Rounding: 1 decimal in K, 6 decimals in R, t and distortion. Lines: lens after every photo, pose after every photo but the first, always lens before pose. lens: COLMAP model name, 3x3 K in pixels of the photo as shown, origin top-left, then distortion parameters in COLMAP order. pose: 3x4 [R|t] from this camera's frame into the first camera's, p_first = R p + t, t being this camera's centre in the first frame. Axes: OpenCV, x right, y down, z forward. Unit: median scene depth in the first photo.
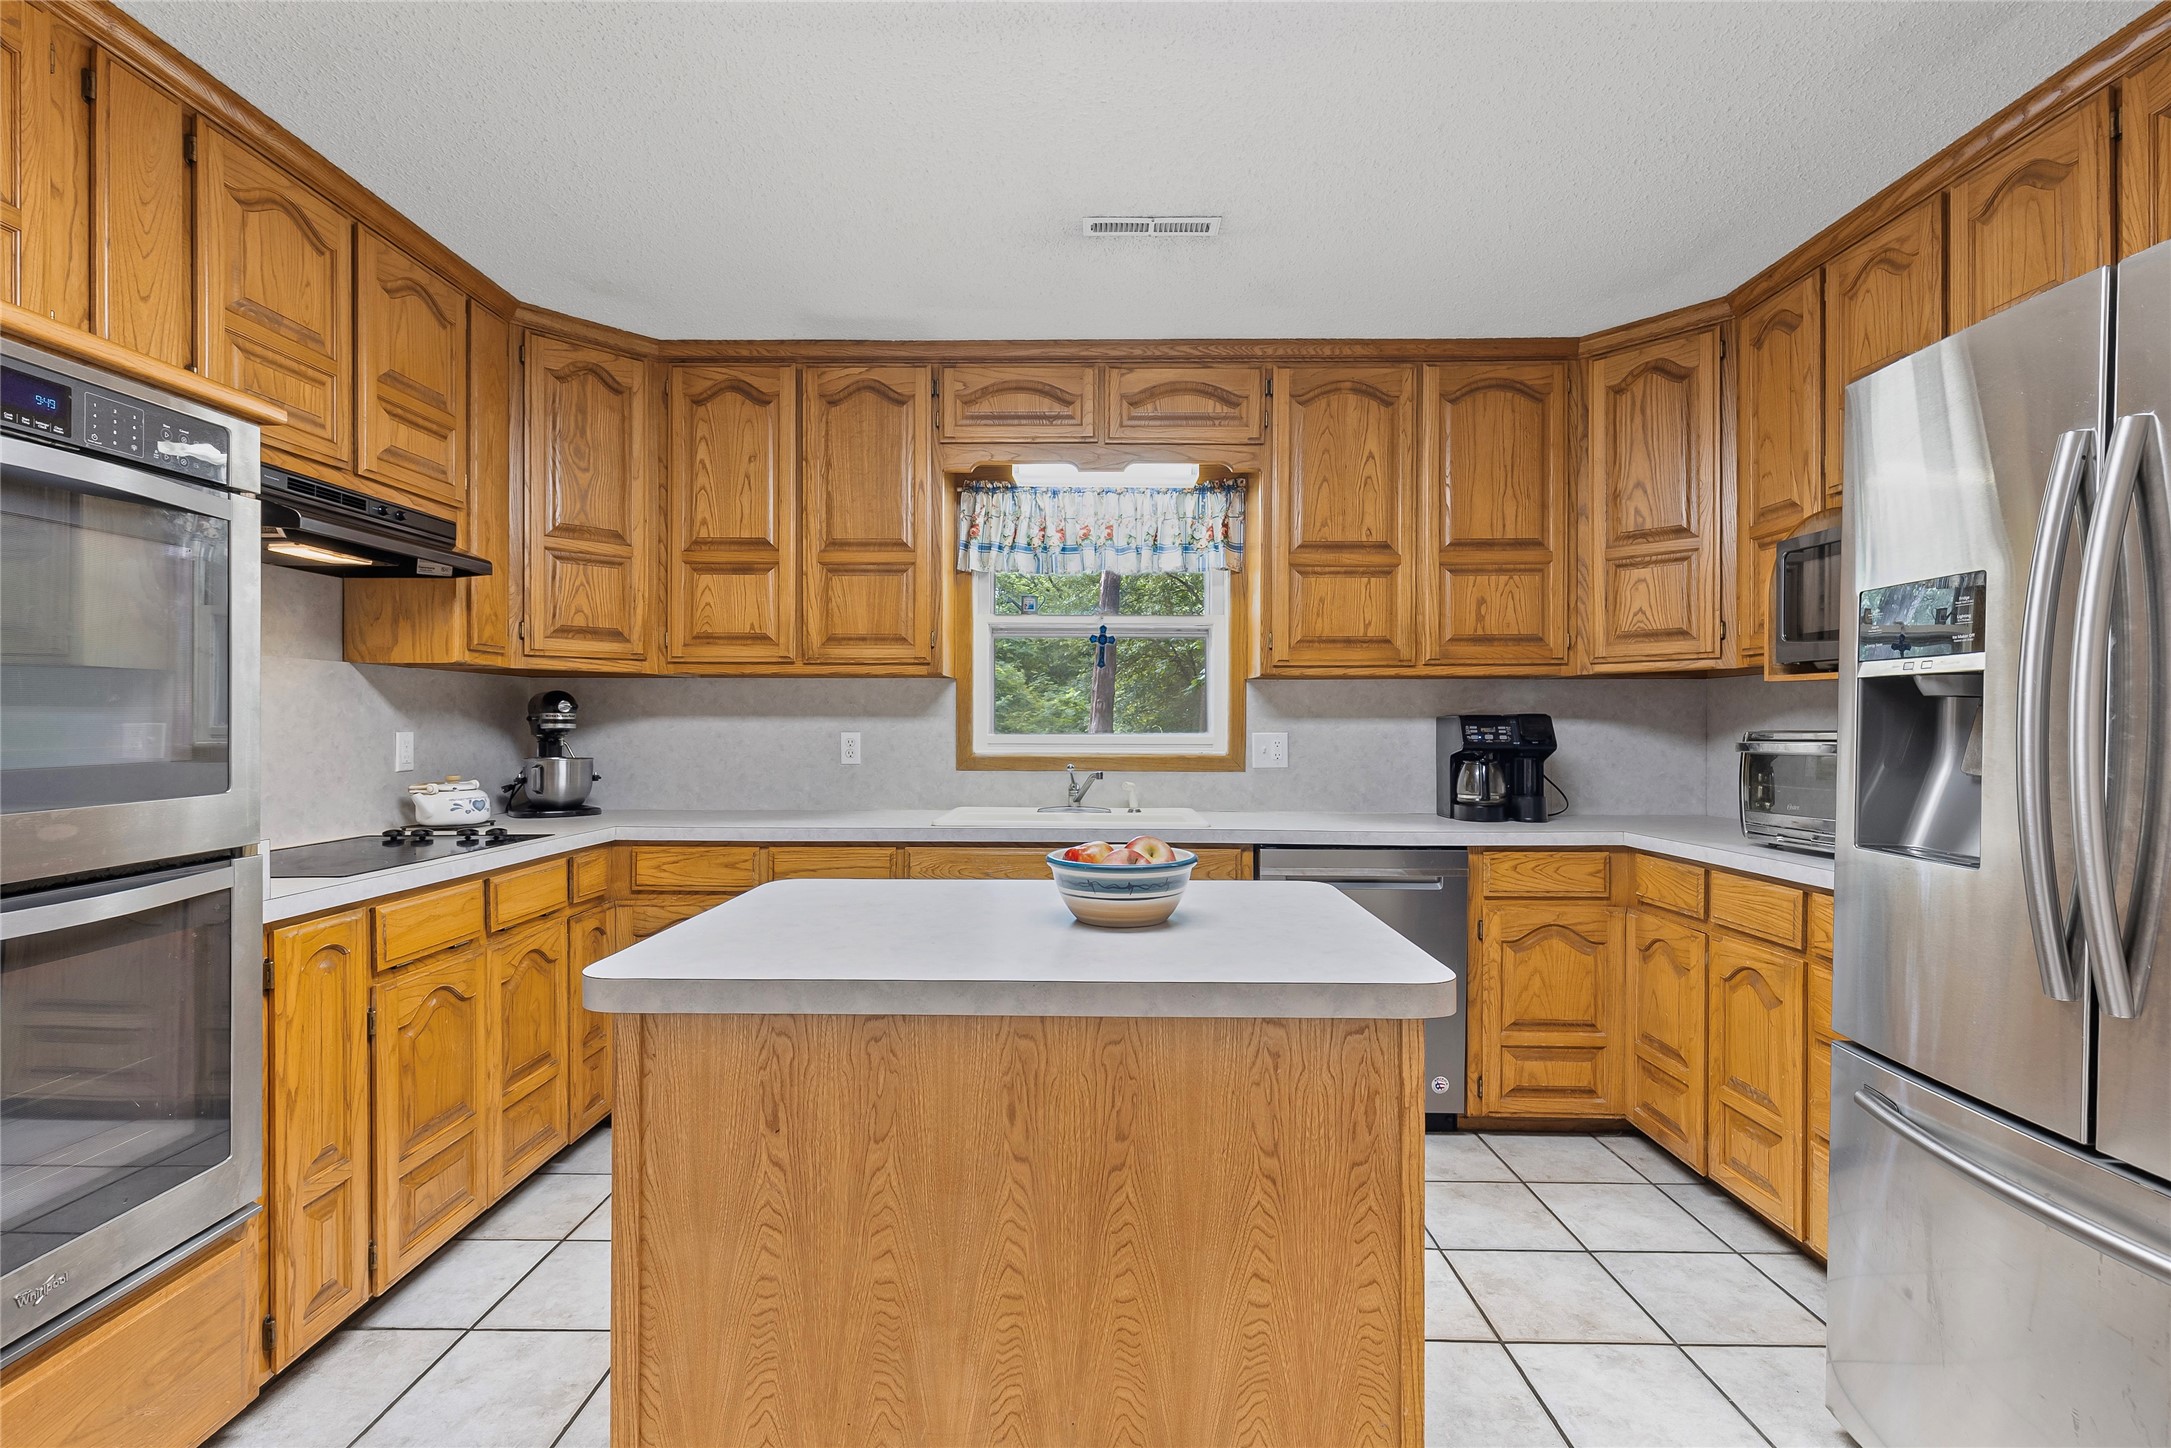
lens RADIAL K [[980.2, 0, 1082.3], [0, 980.2, 724.5], [0, 0, 1]] dist [0.004579, -0.001259]
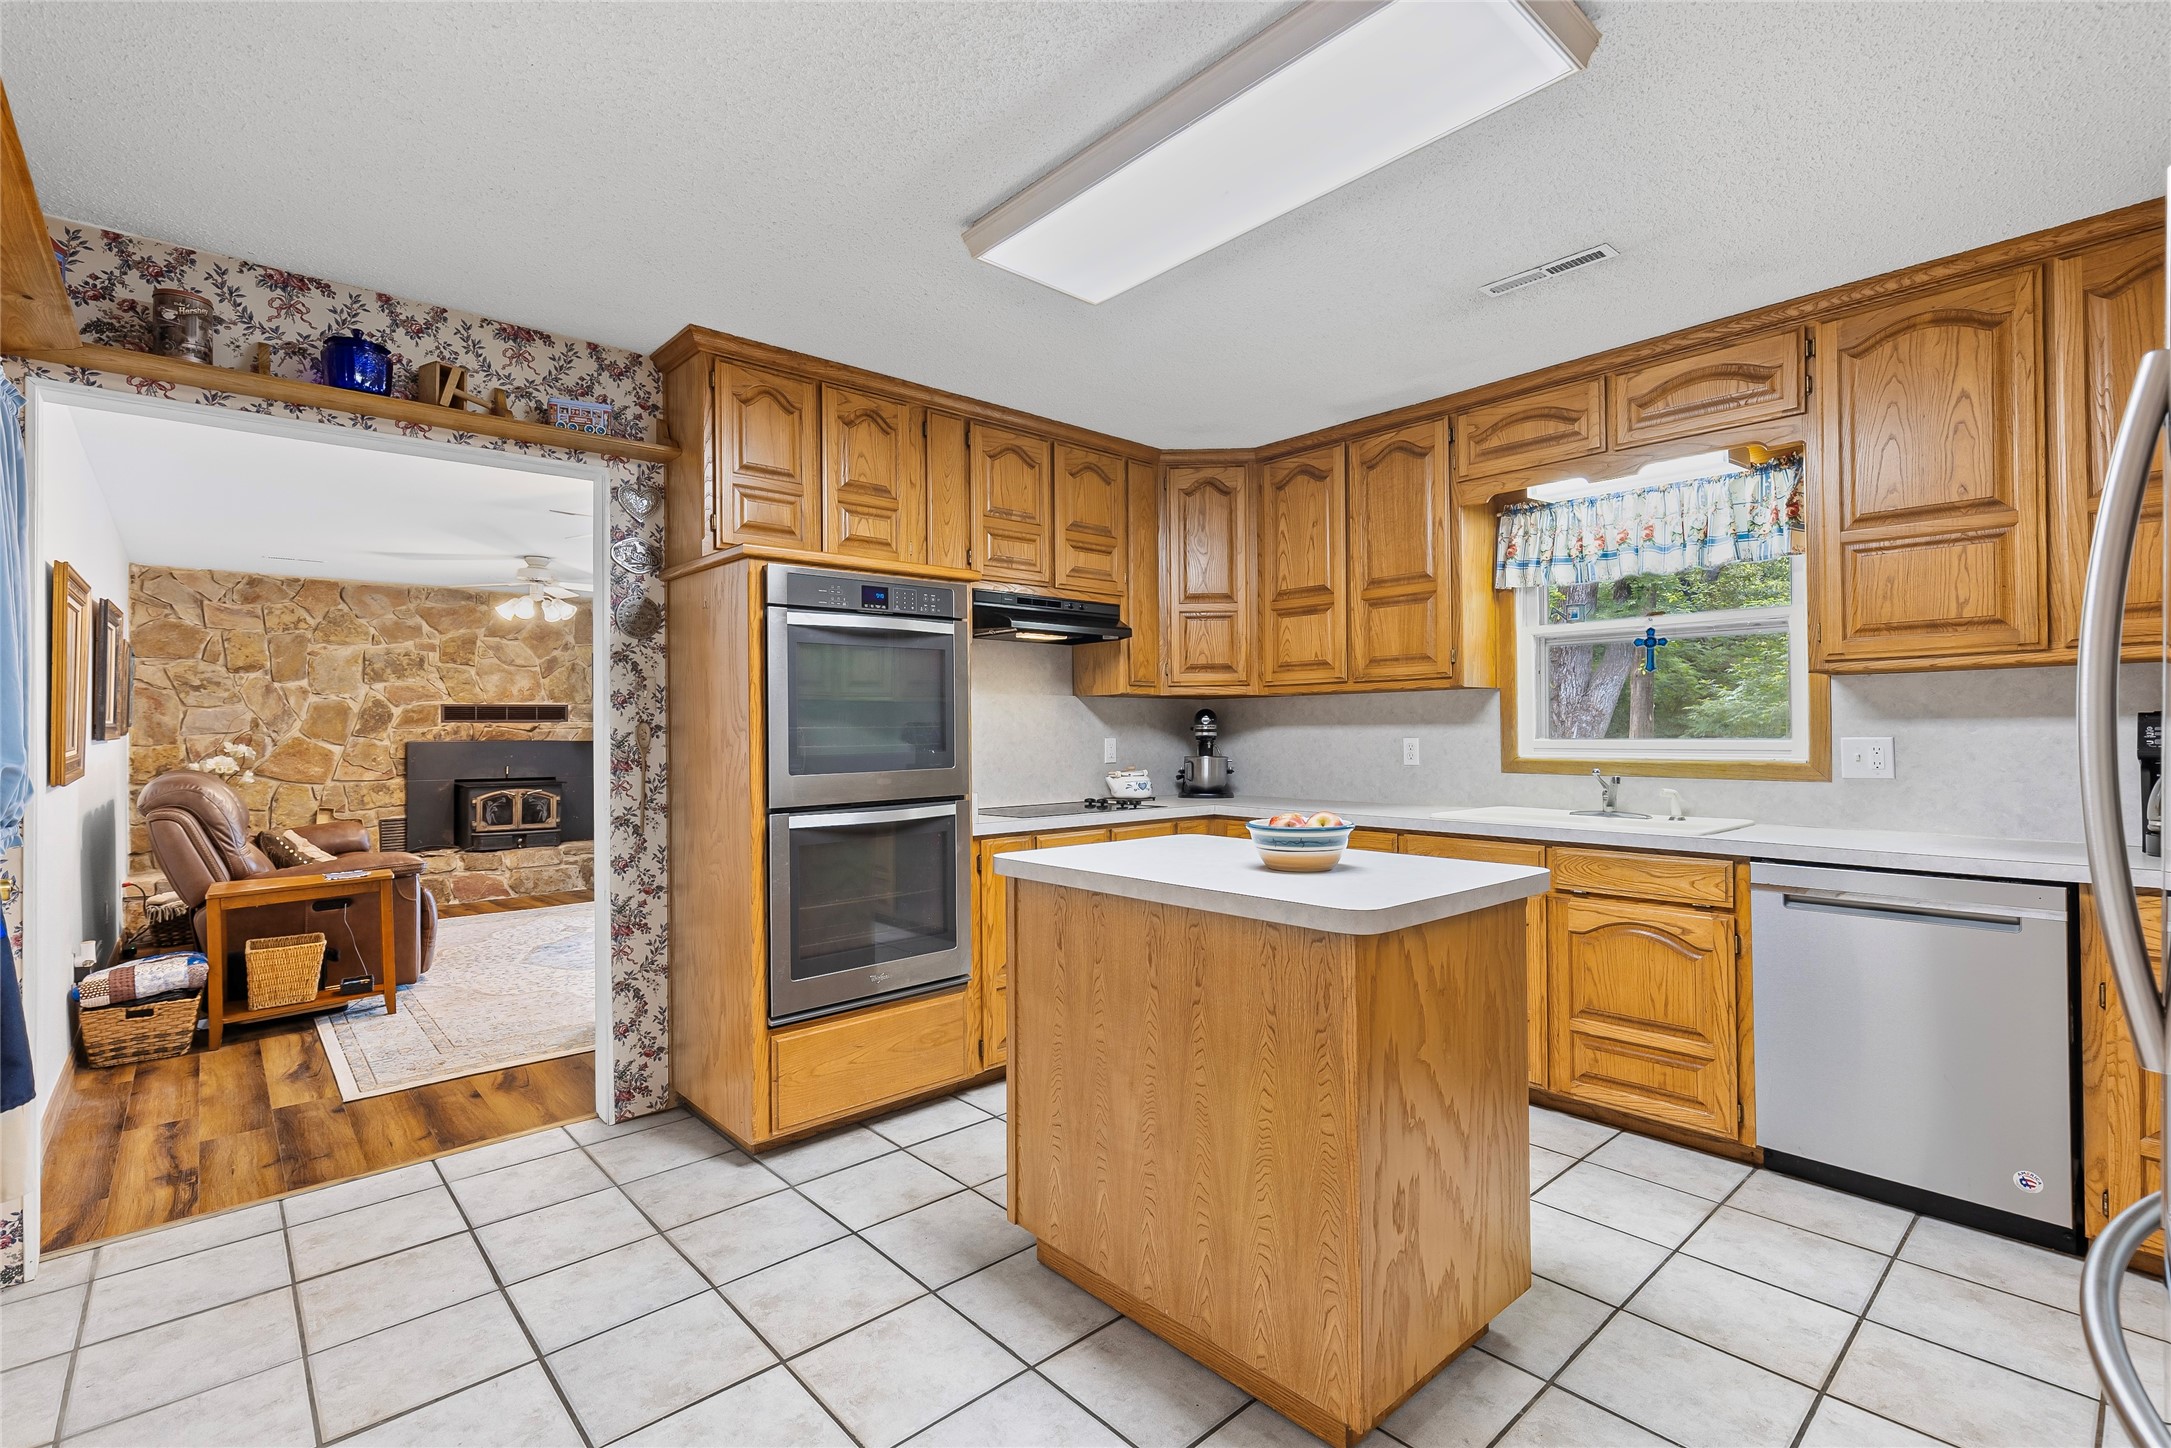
lens RADIAL K [[980.2, 0, 1082.3], [0, 980.2, 724.5], [0, 0, 1]] dist [0.004579, -0.001259]
pose [[0.677550, -0.012854, -0.735364, 0.394200], [0.007915, 0.999917, -0.010187, 0.001041], [0.735434, 0.001082, 0.677596, -0.088146]]
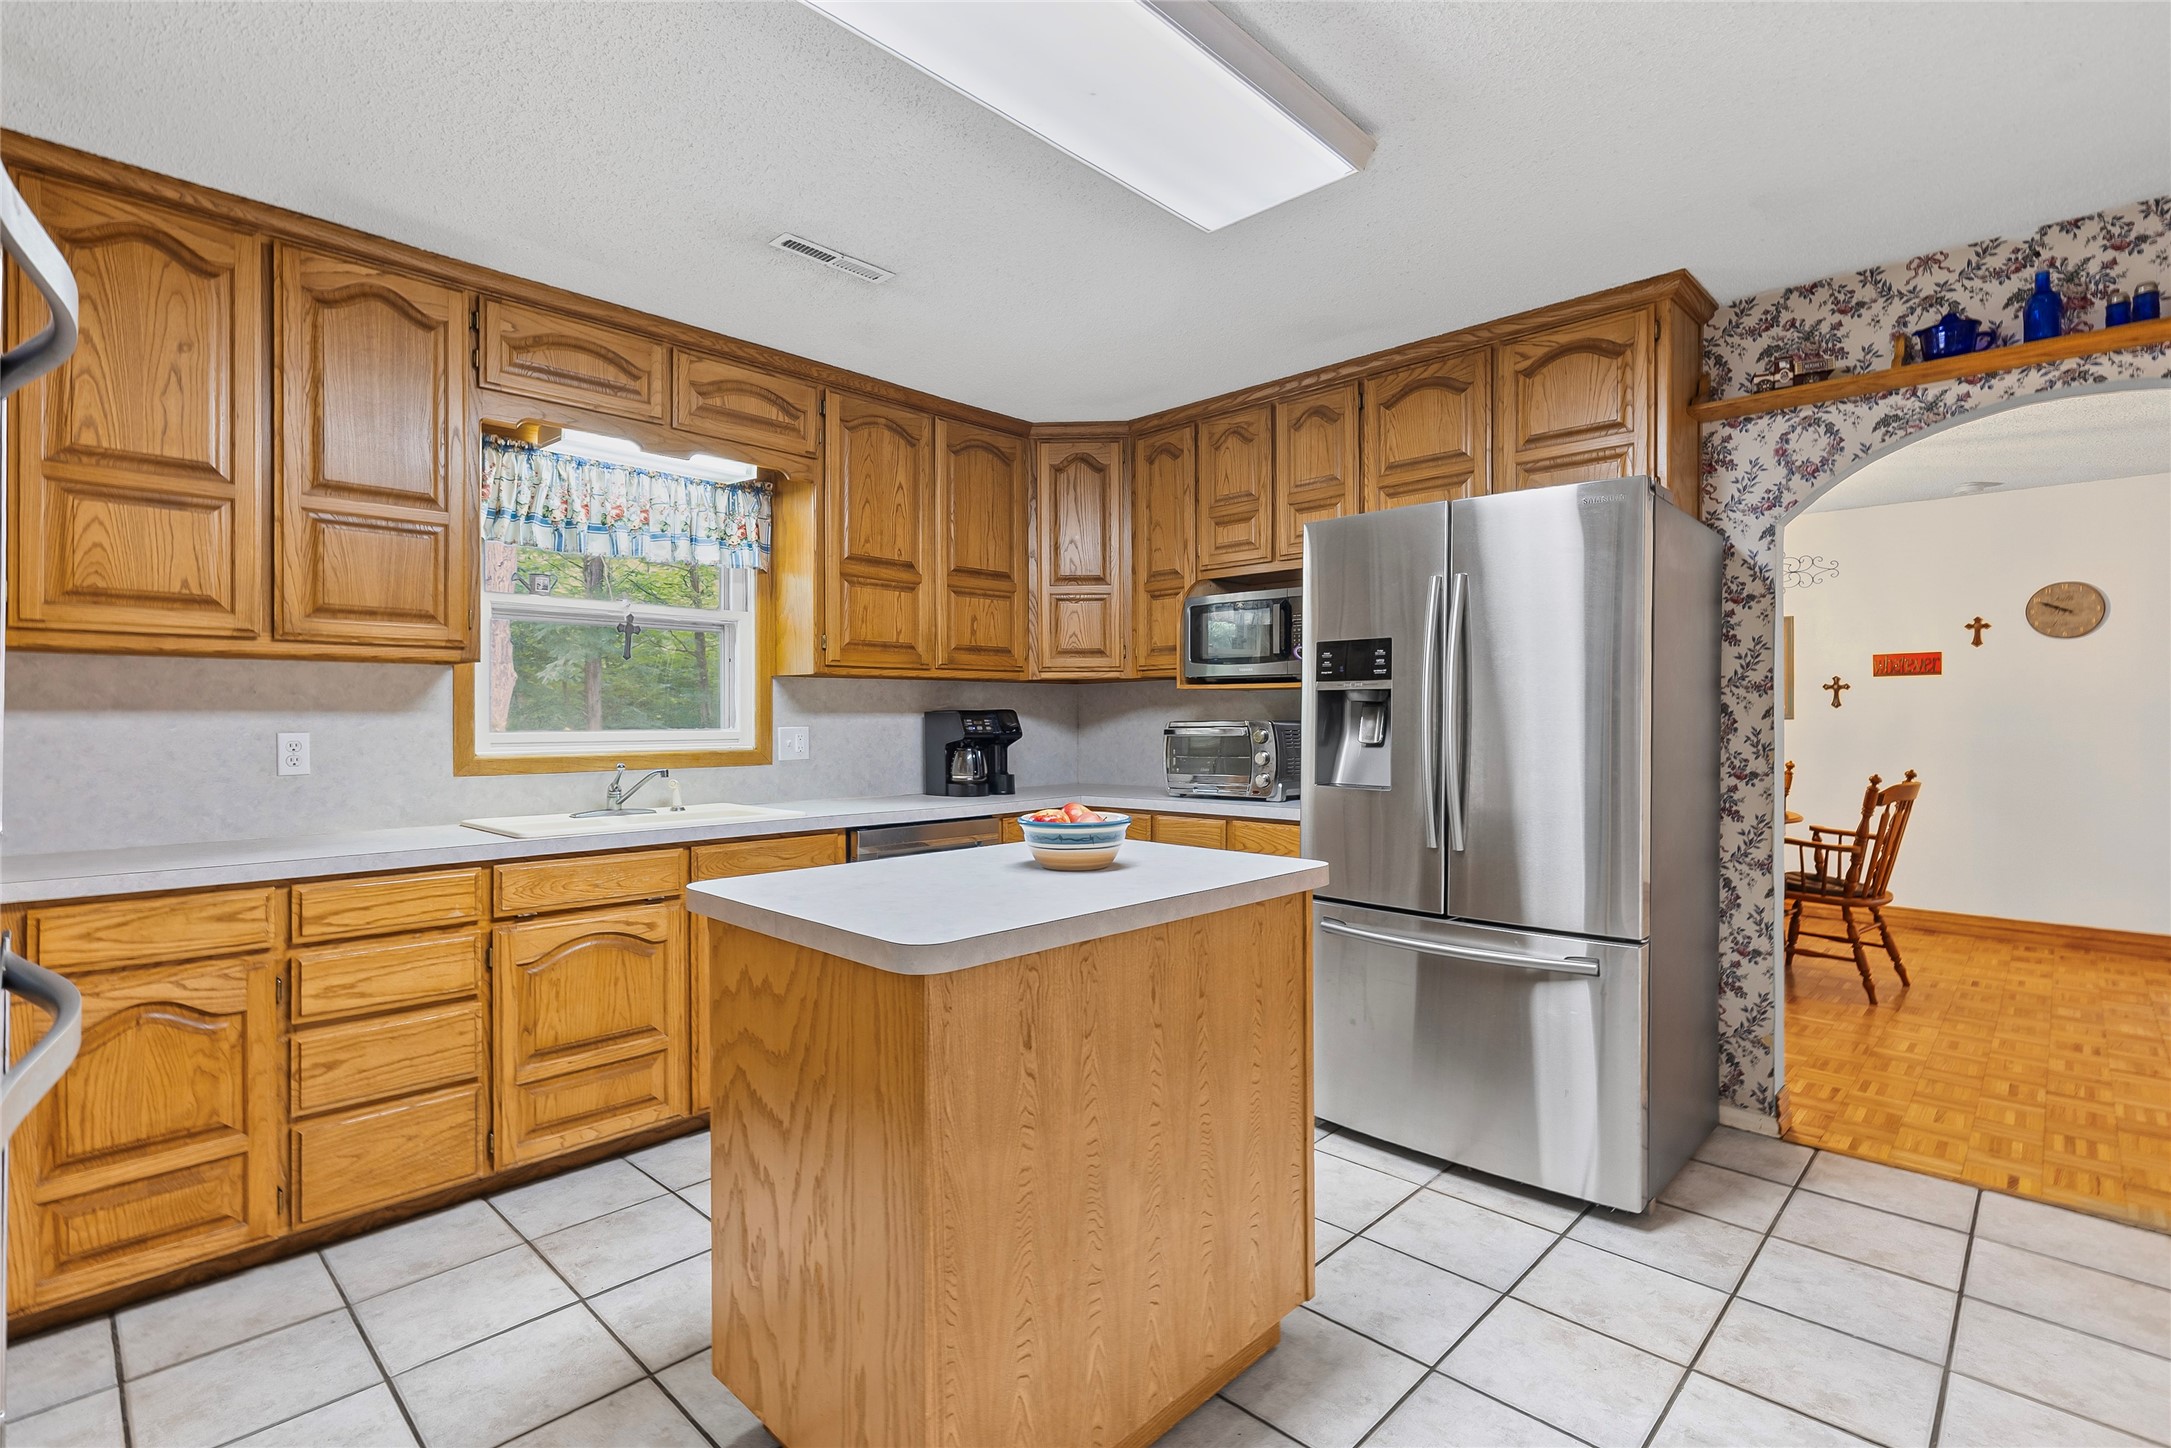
lens RADIAL K [[1006.4, 0, 1084.4], [0, 1006.4, 719.3], [0, 0, 1]] dist [0.001758, -0.000199]
pose [[0.687057, -0.004845, 0.726587, -0.420206], [0.005094, 0.999985, 0.001851, -0.000456], [-0.726585, 0.002430, 0.687072, 0.028121]]
